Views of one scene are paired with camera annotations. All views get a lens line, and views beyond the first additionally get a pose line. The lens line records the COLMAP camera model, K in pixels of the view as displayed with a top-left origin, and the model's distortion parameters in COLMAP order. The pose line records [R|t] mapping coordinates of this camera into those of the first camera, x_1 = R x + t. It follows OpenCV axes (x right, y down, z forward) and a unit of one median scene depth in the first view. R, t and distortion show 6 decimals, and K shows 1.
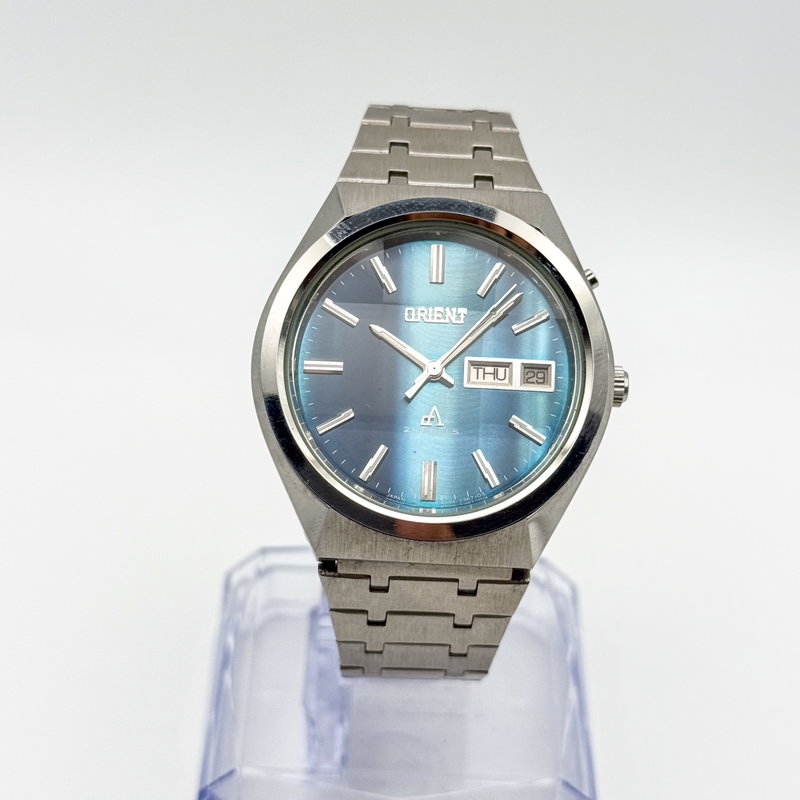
lens RADIAL K [[1864.6, 0, 400.0], [0, 1864.6, 400.0], [0, 0, 1]] dist [0.124068, -0.173983]
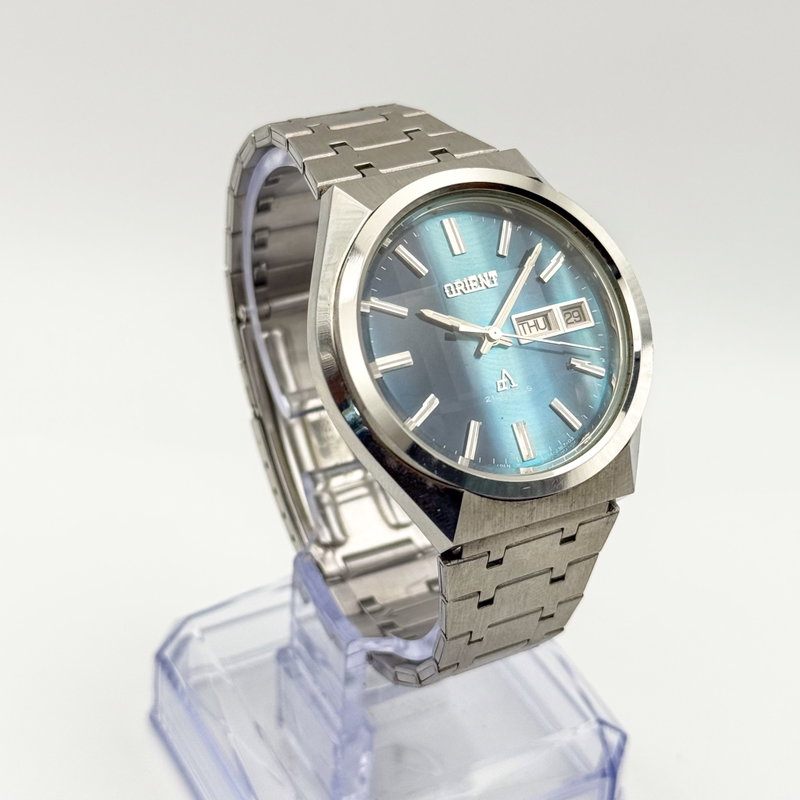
lens RADIAL K [[1864.6, 0, 400.0], [0, 1864.6, 400.0], [0, 0, 1]] dist [0.124068, -0.173983]
pose [[0.880073, -0.284883, 0.379885, -0.415676], [0.300762, 0.953524, 0.018297, -0.016171], [-0.367442, 0.098153, 0.924853, 0.086930]]
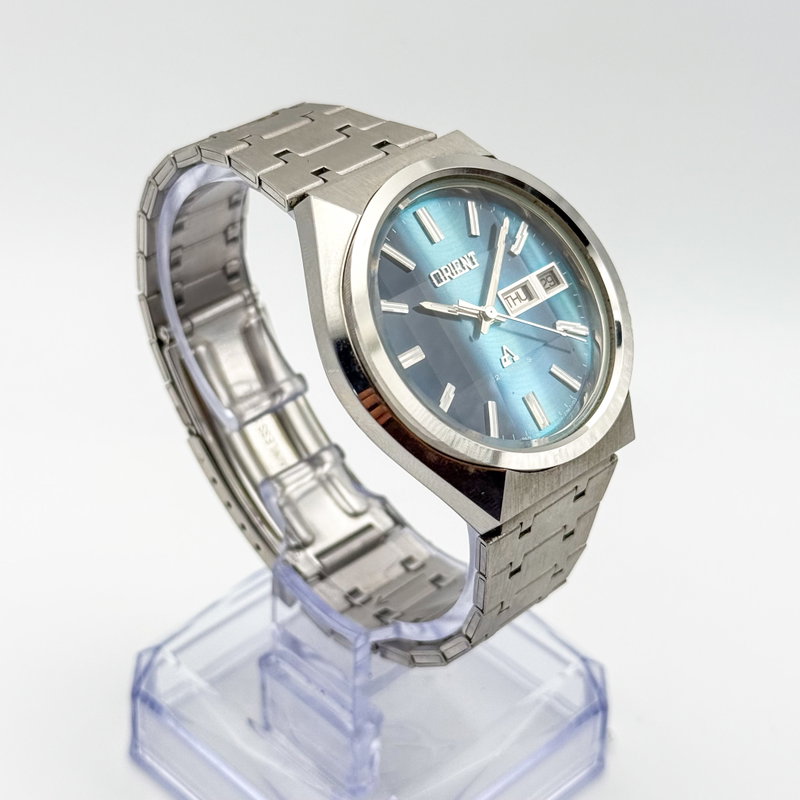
lens RADIAL K [[1864.6, 0, 400.0], [0, 1864.6, 400.0], [0, 0, 1]] dist [0.124068, -0.173983]
pose [[0.718547, -0.448488, 0.531554, -0.581387], [0.458391, 0.880198, 0.123003, -0.122802], [-0.523038, 0.155276, 0.838046, 0.165627]]
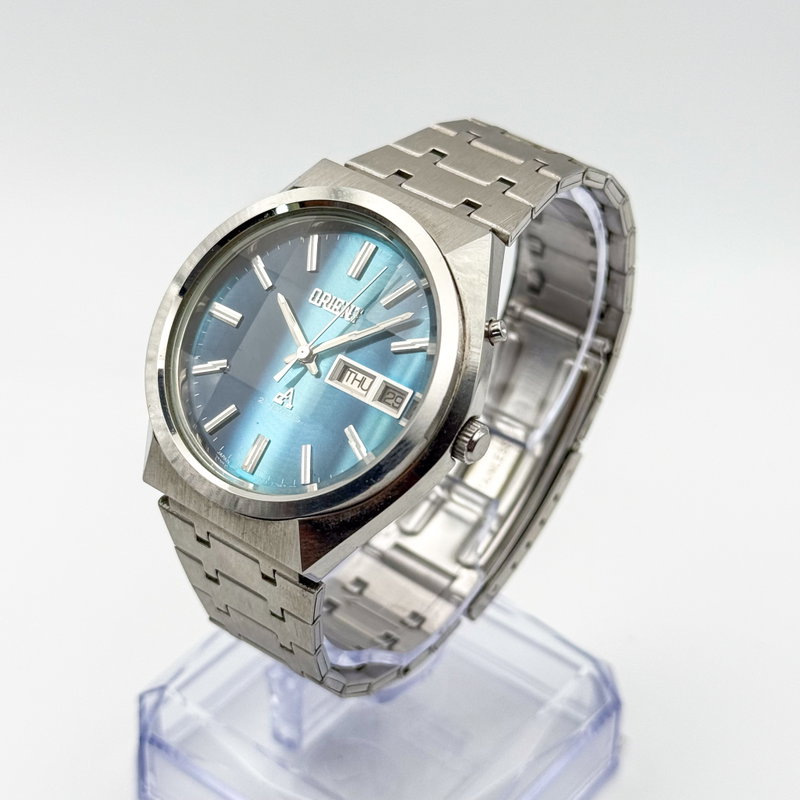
lens RADIAL K [[1864.6, 0, 400.0], [0, 1864.6, 400.0], [0, 0, 1]] dist [0.124068, -0.173983]
pose [[0.798665, 0.351359, -0.488551, 0.550650], [-0.374178, 0.925777, 0.054113, -0.066093], [0.471302, 0.139587, 0.870856, 0.155243]]
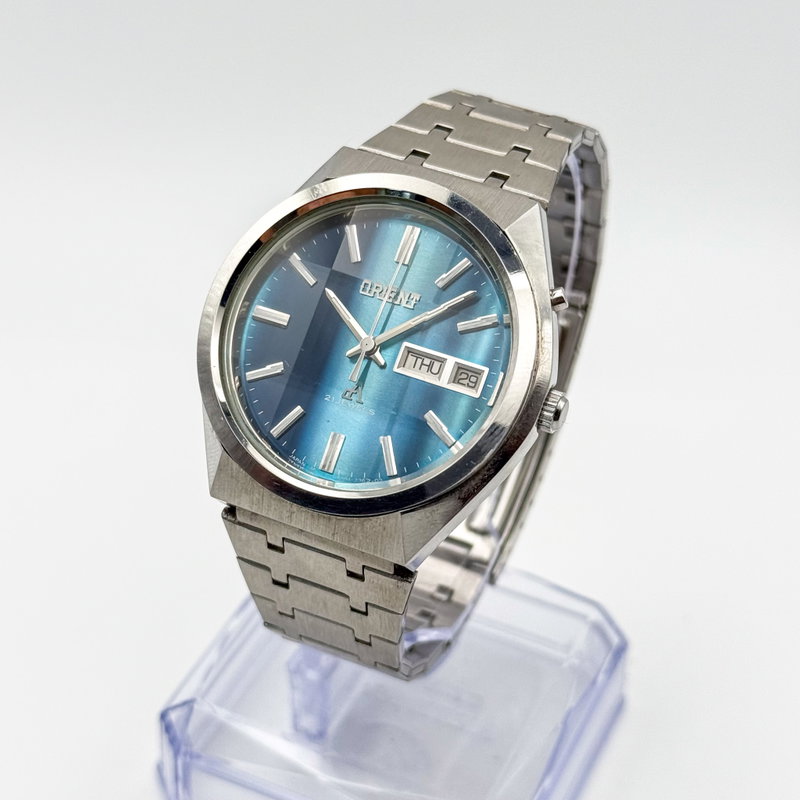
lens RADIAL K [[1864.6, 0, 400.0], [0, 1864.6, 400.0], [0, 0, 1]] dist [0.124068, -0.173983]
pose [[0.914599, 0.246839, -0.320279, 0.354650], [-0.253941, 0.967011, 0.020115, -0.012678], [0.314678, 0.062935, 0.947110, 0.068552]]
